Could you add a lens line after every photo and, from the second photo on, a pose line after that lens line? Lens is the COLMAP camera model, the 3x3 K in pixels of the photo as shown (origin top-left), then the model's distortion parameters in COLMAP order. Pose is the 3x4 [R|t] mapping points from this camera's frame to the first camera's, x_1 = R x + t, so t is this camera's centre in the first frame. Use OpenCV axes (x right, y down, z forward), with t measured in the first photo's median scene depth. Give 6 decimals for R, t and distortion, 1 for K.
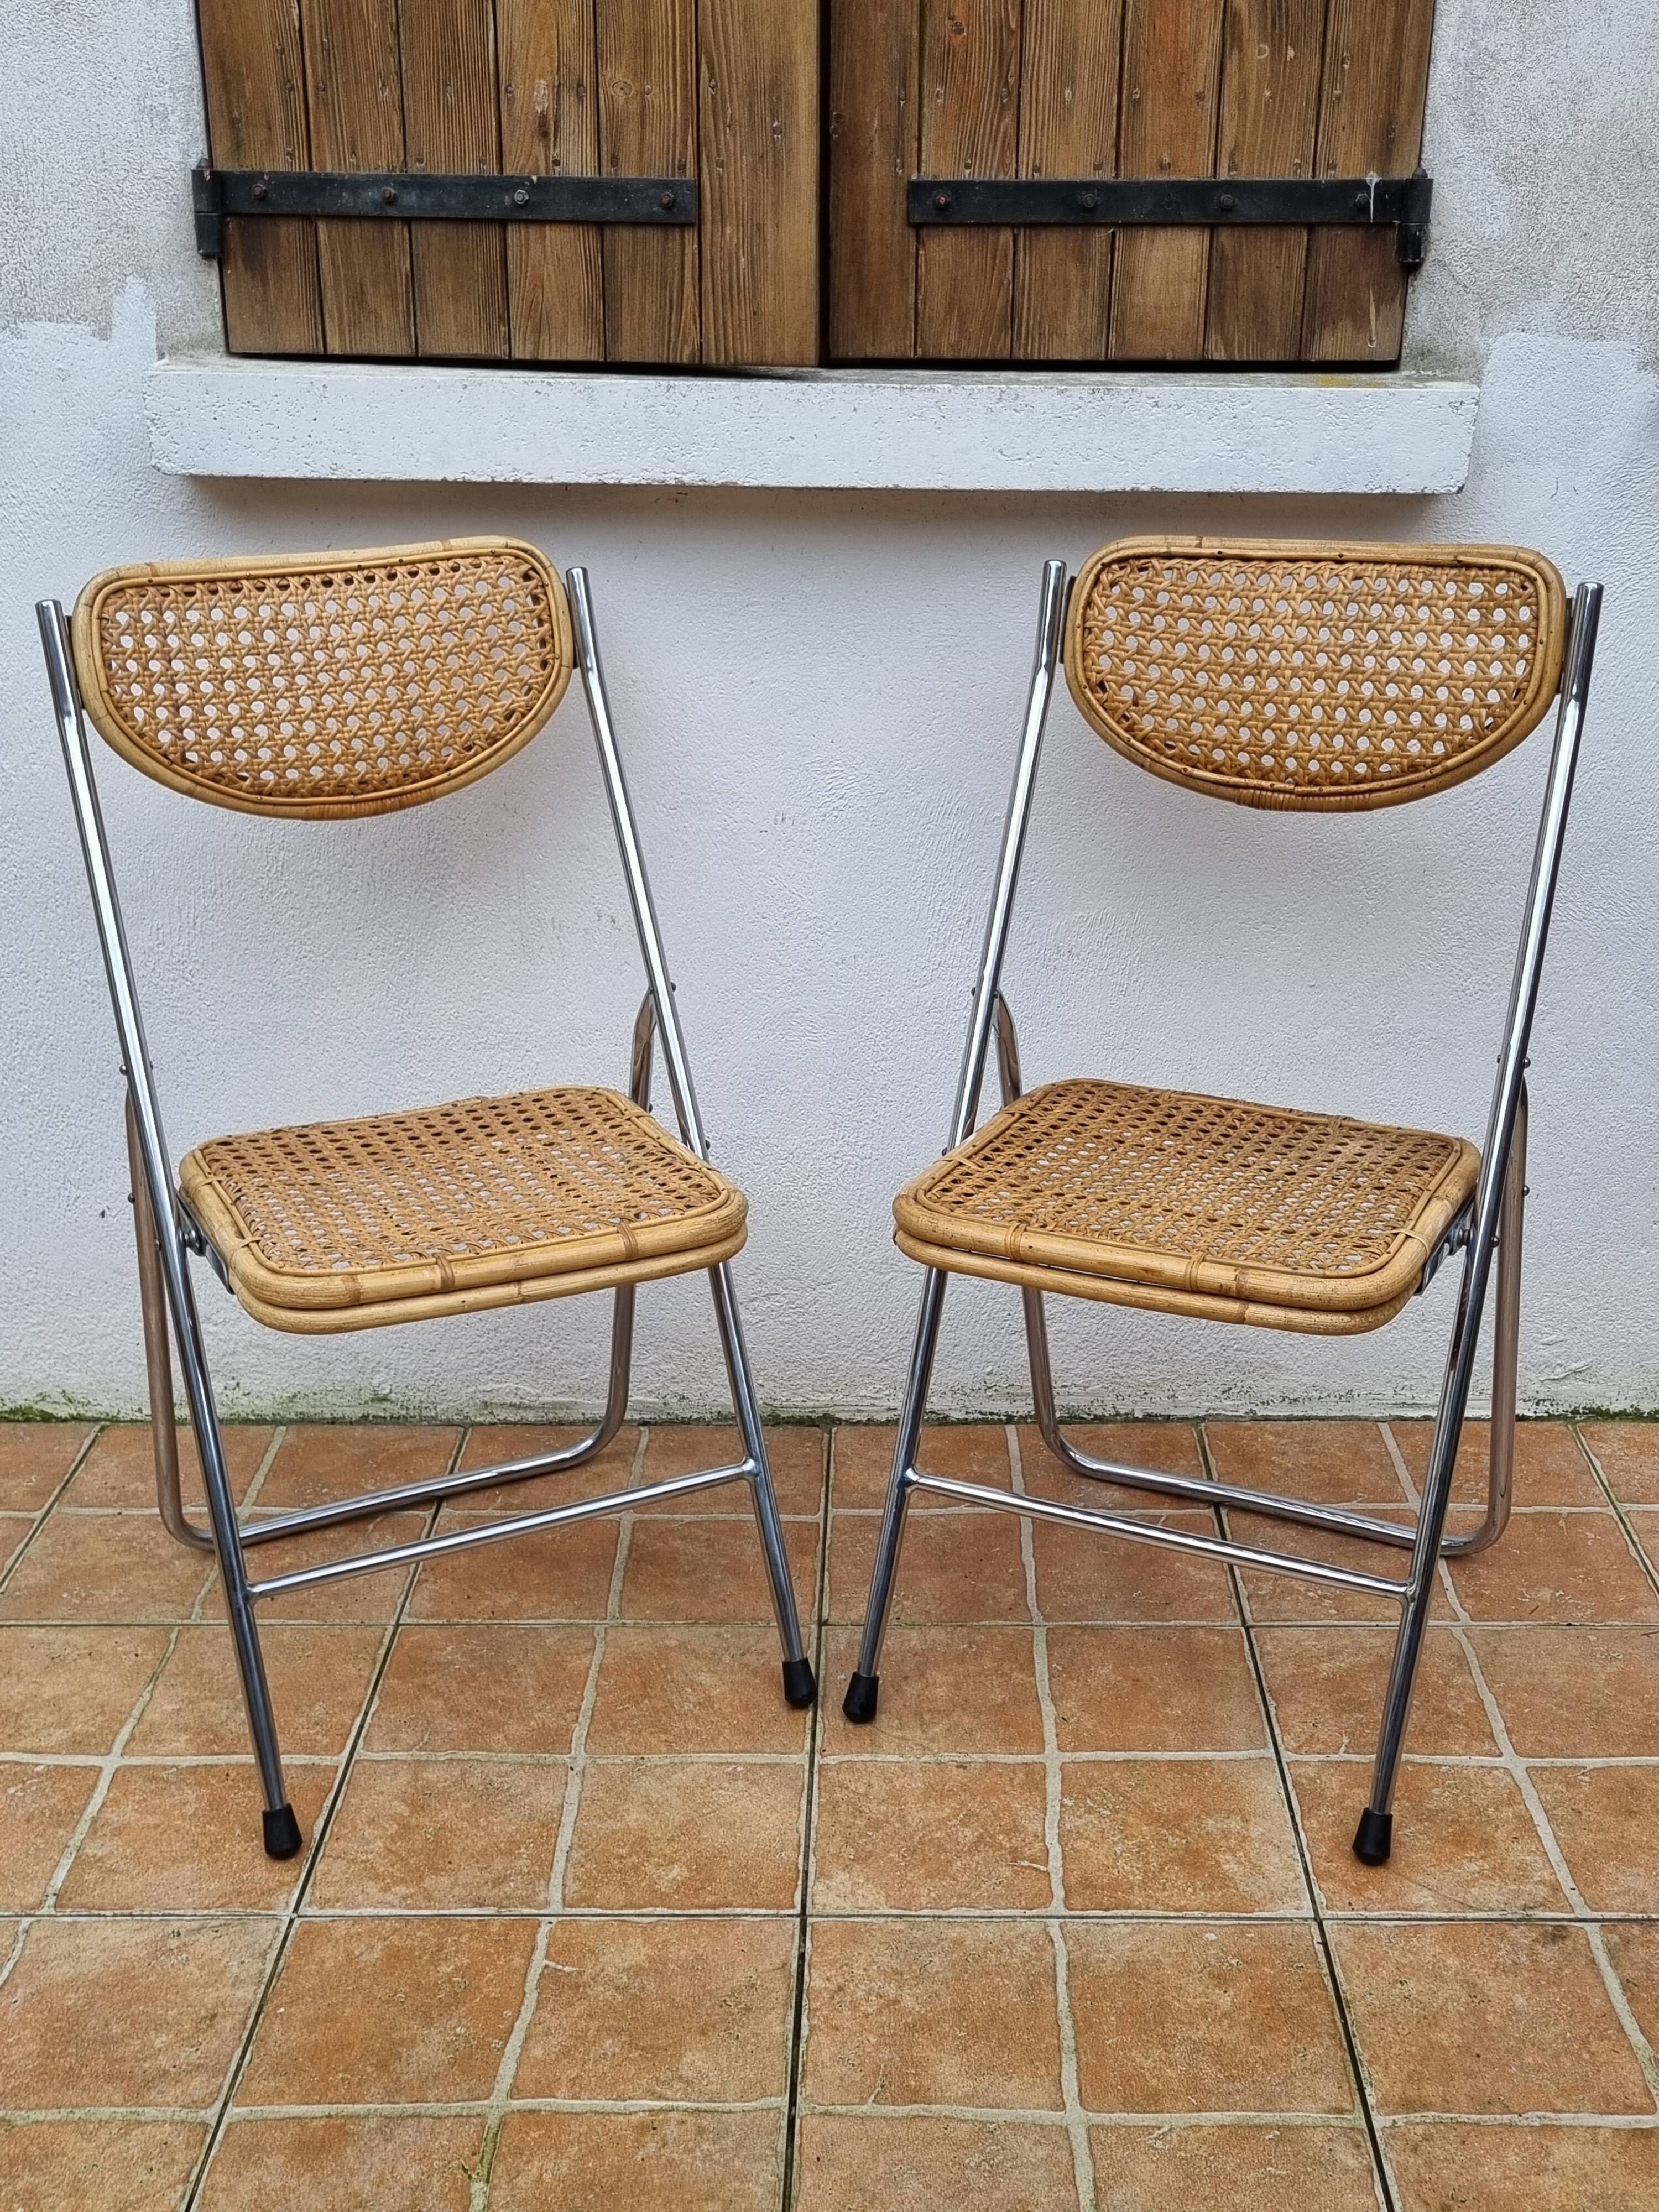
lens RADIAL K [[2319.6, 0, 847.1], [0, 2319.6, 1123.8], [0, 0, 1]] dist [0.038895, 0.000000]
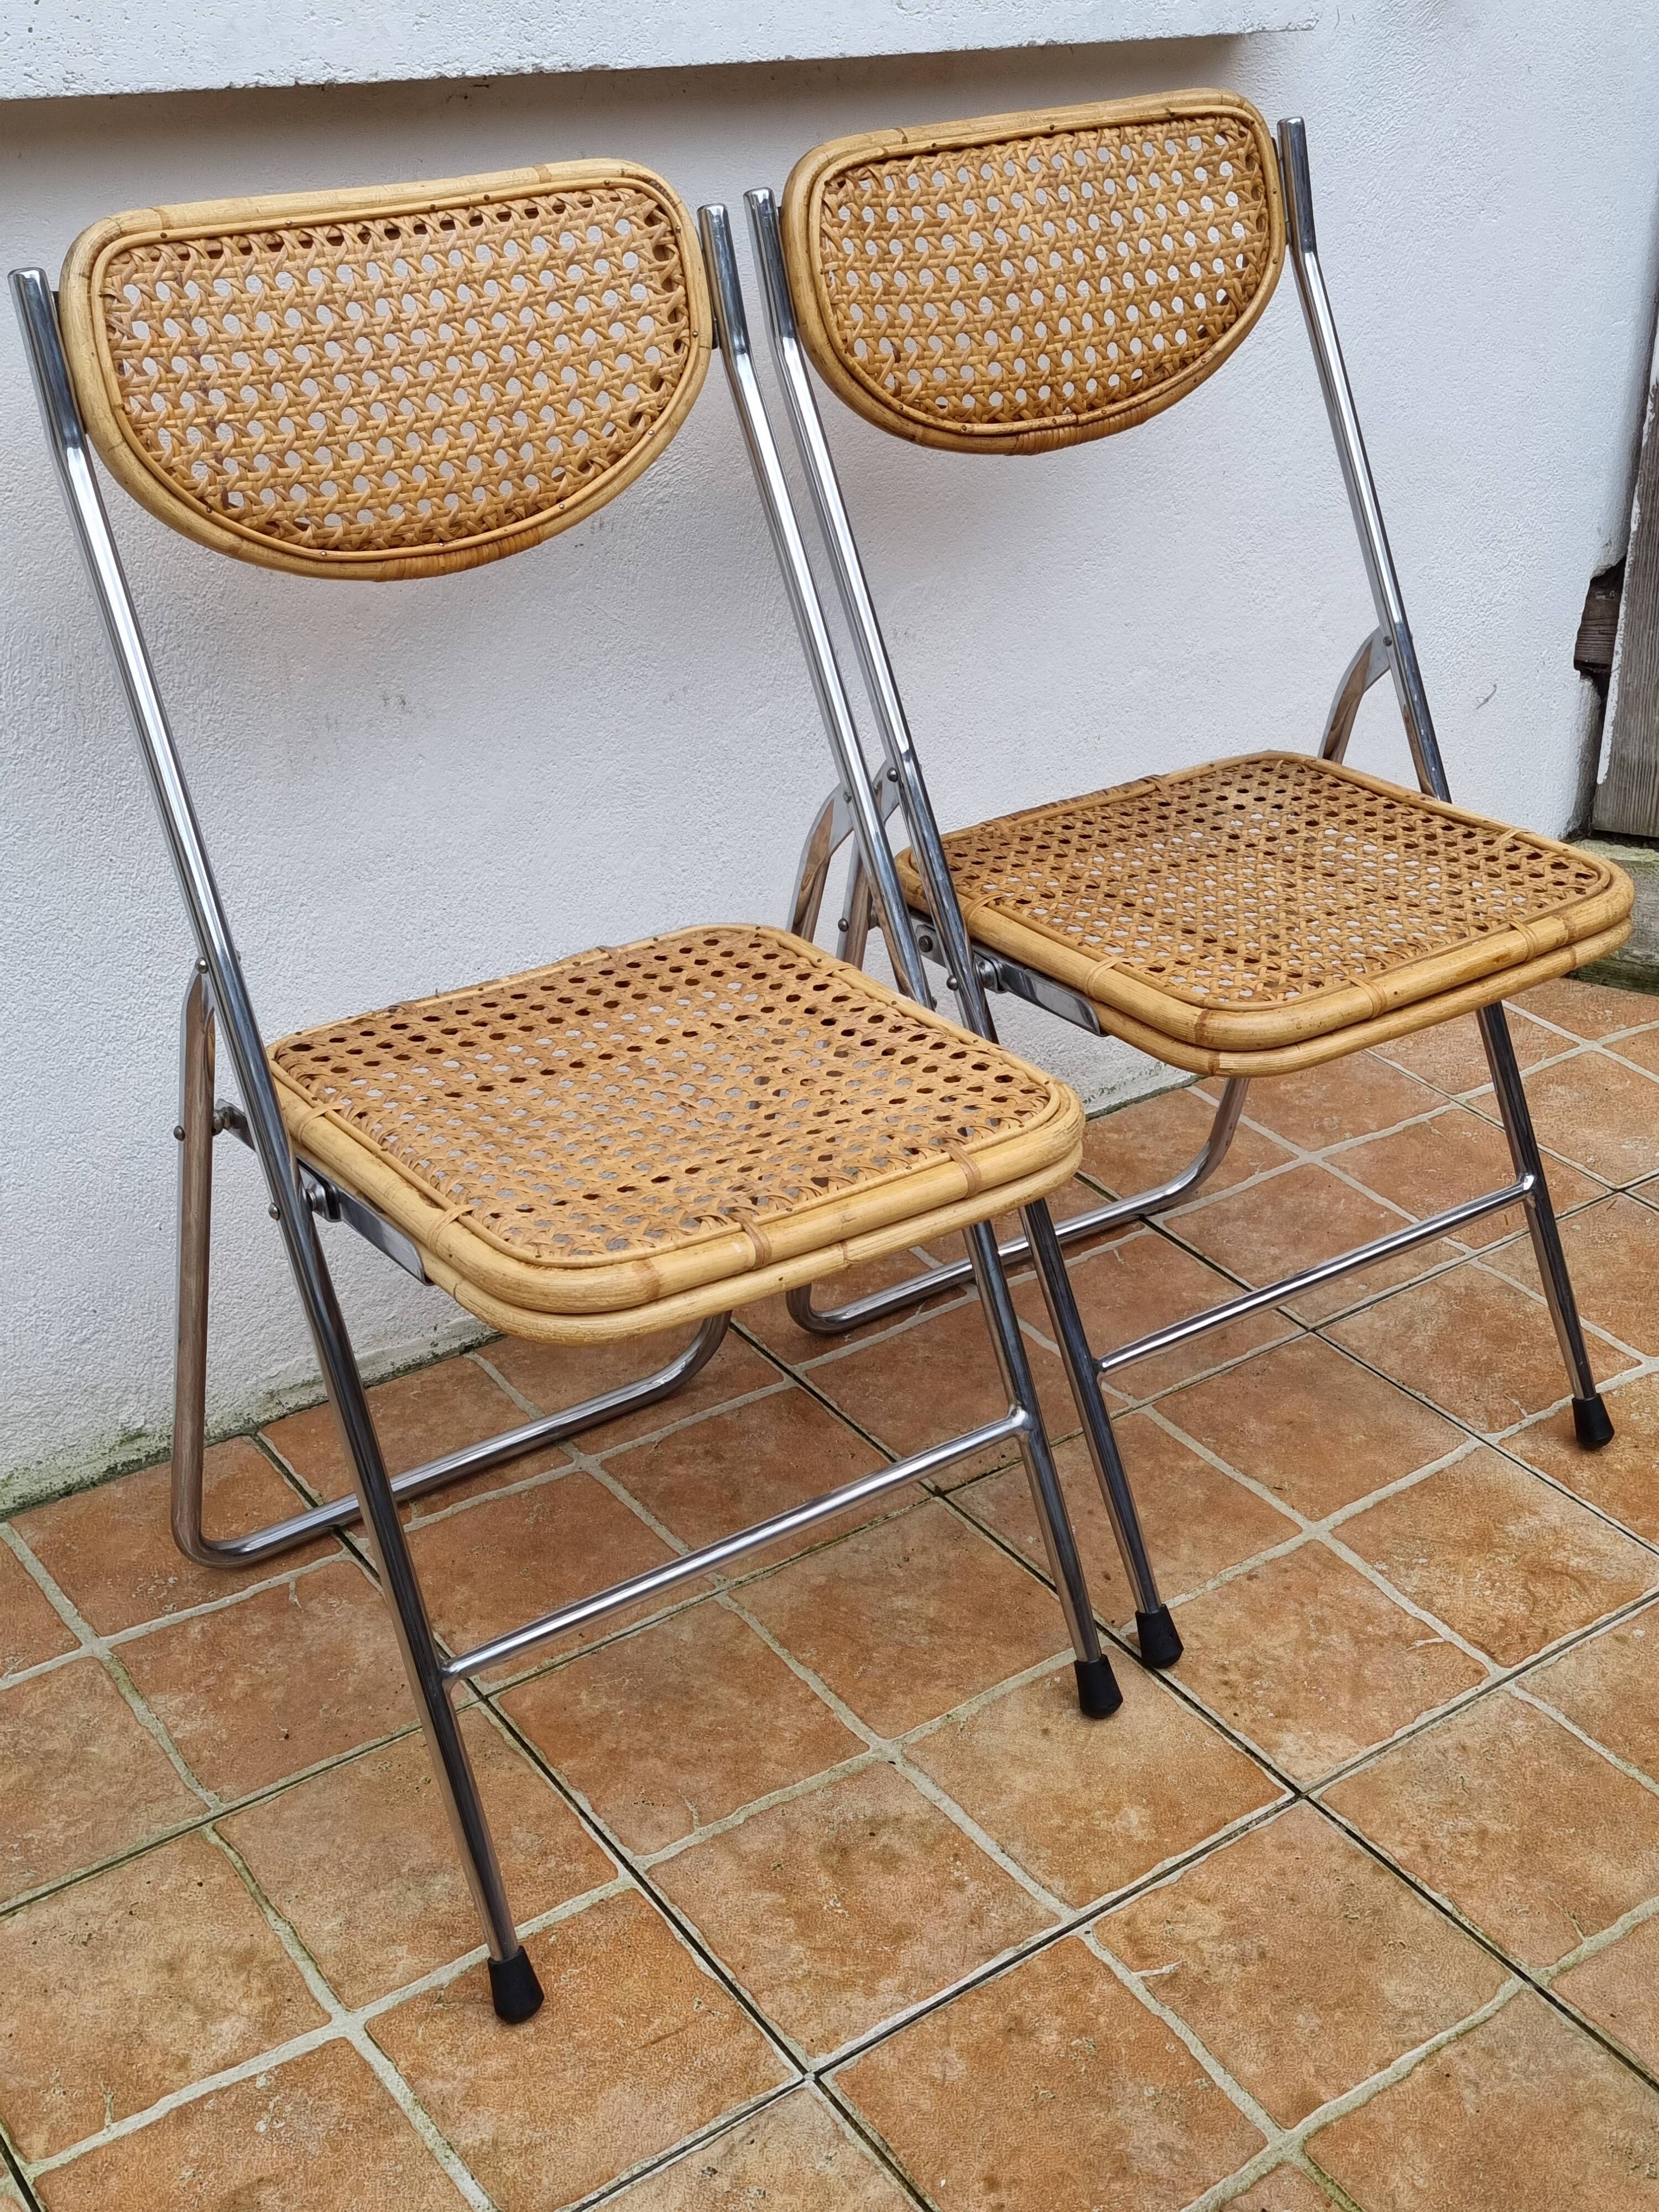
lens RADIAL K [[2615.3, 0, 862.6], [0, 2615.3, 1089.8], [0, 0, 1]] dist [0.040360, 0.000000]
pose [[0.798438, -0.270264, 0.538009, -0.514638], [0.204376, 0.962193, 0.180043, -0.099290], [-0.566328, -0.033797, 0.823487, 0.265788]]
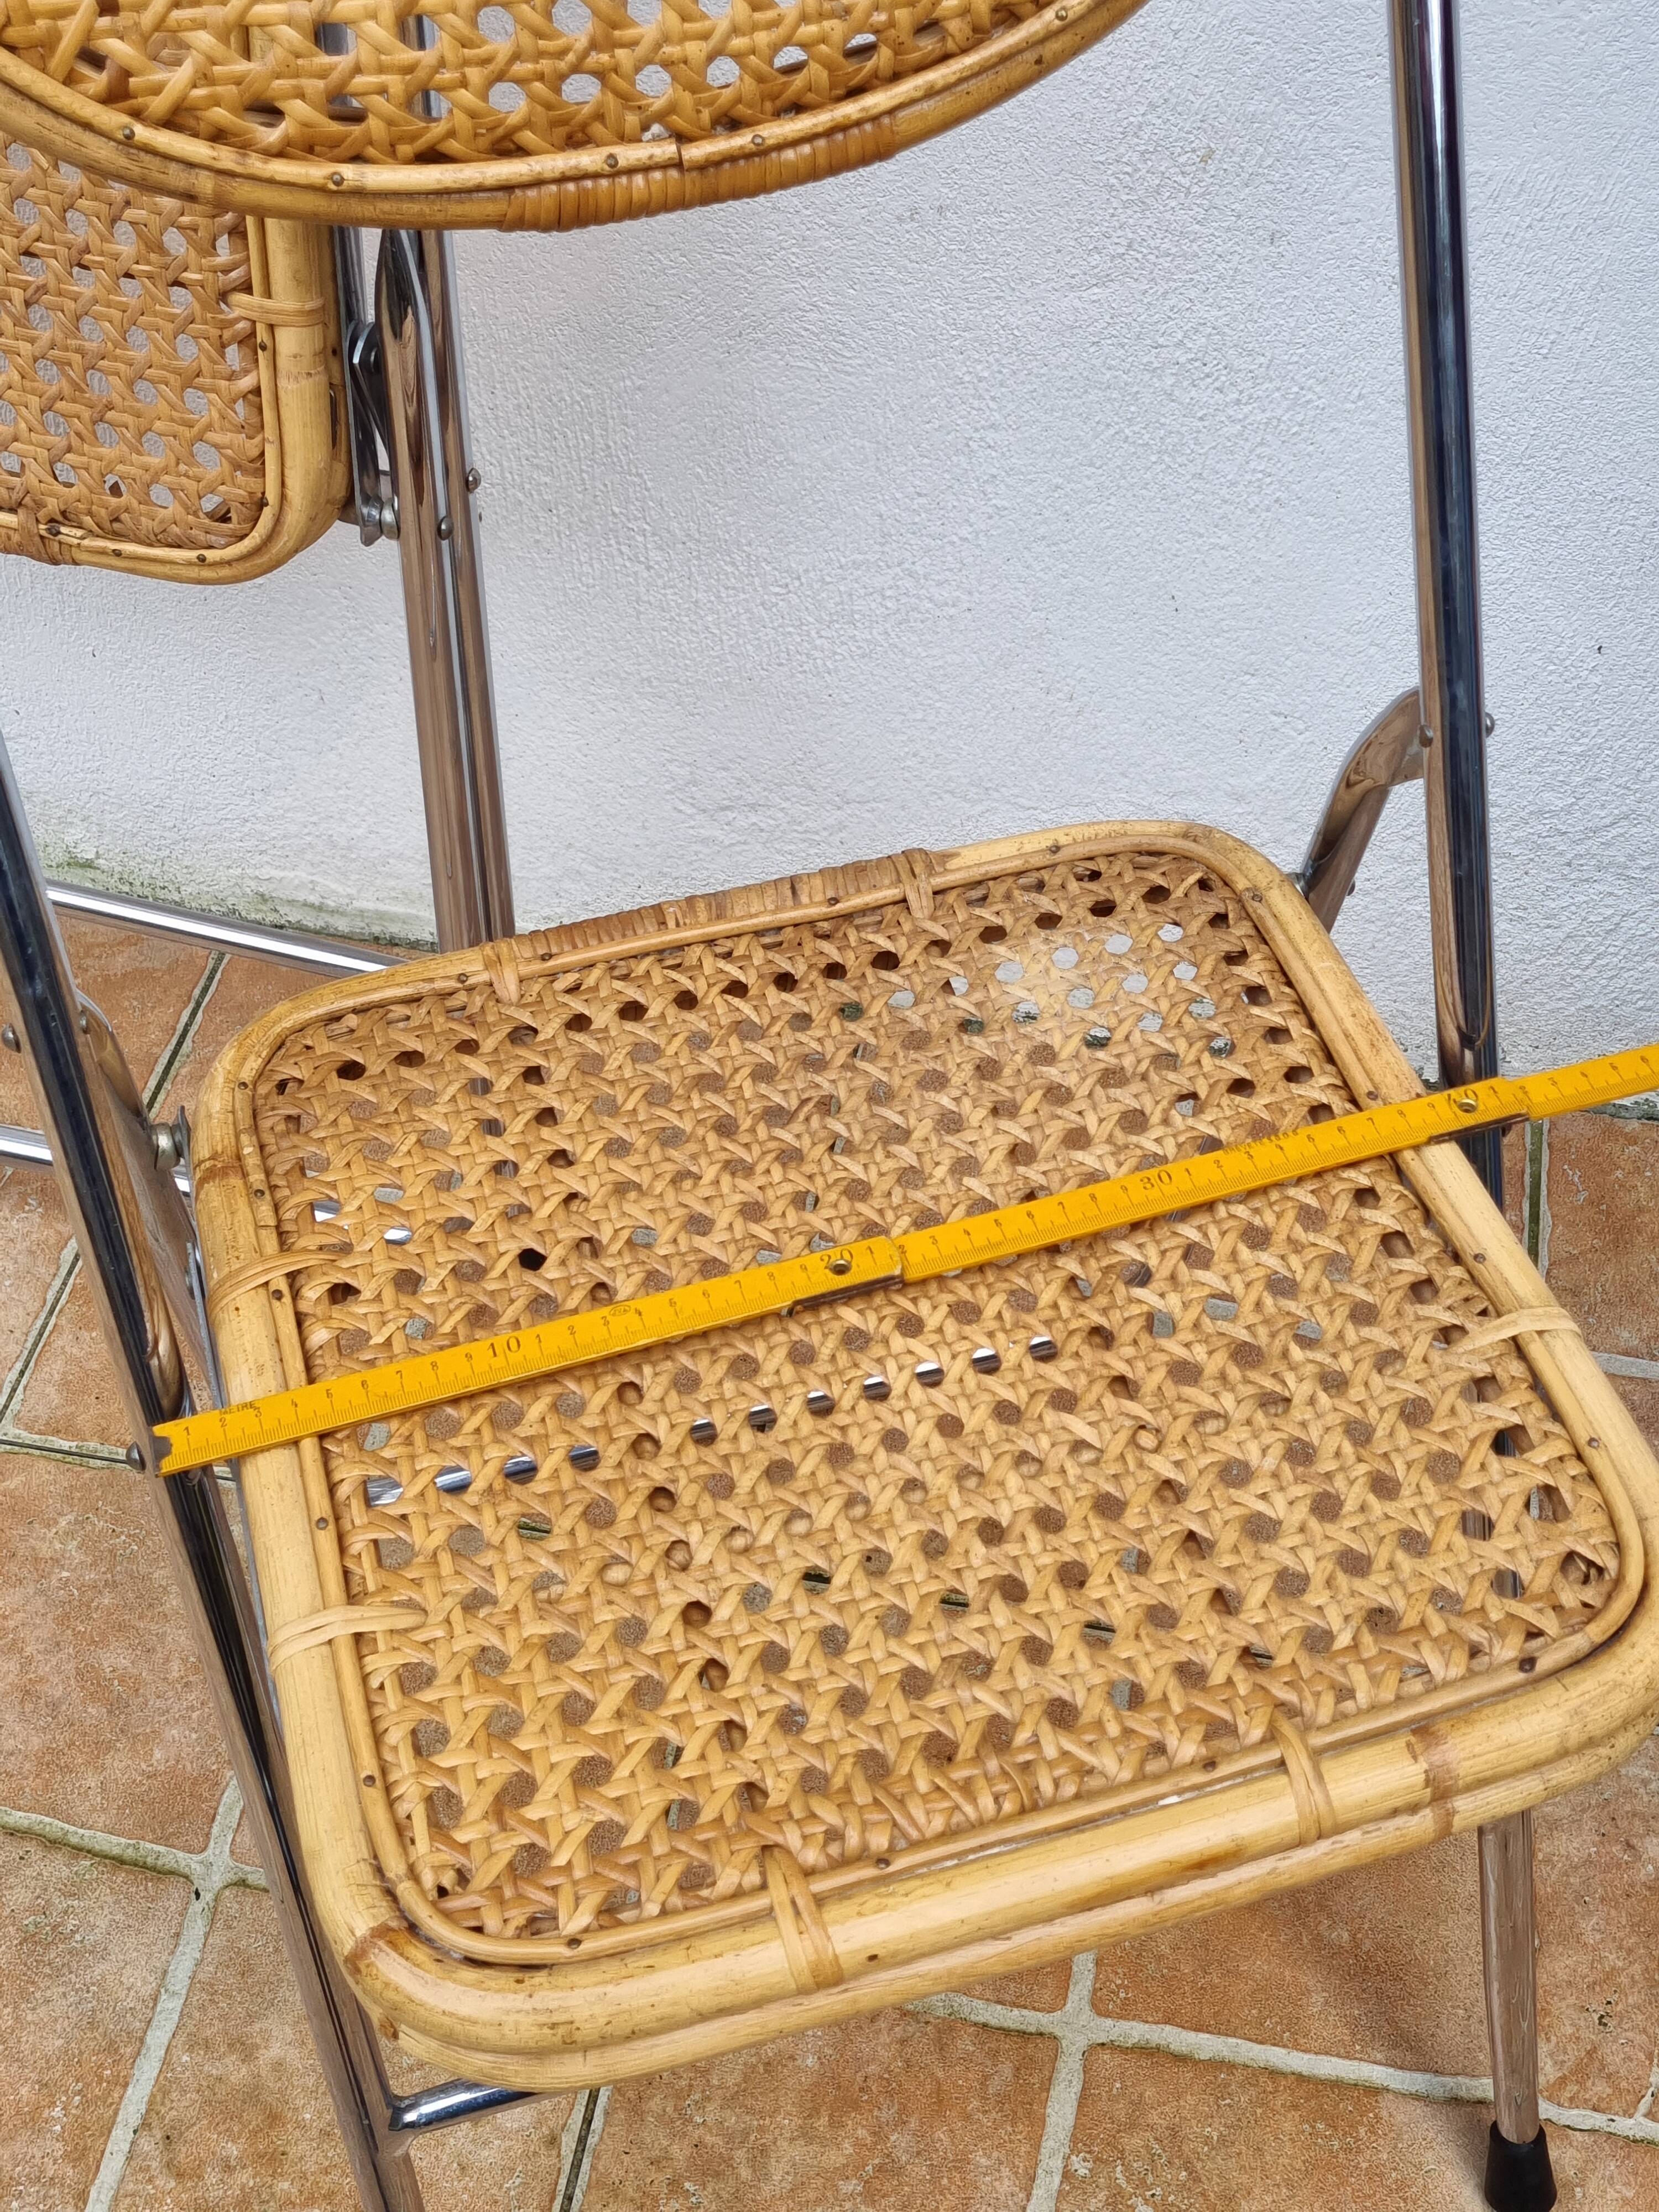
lens RADIAL K [[2615.3, 0, 841.6], [0, 2615.3, 1090.7], [0, 0, 1]] dist [0.040360, 0.000000]
pose [[0.985367, 0.133148, -0.106408, 0.067342], [-0.066088, 0.873926, 0.481544, -0.184463], [0.157109, -0.467466, 0.869938, 0.544807]]
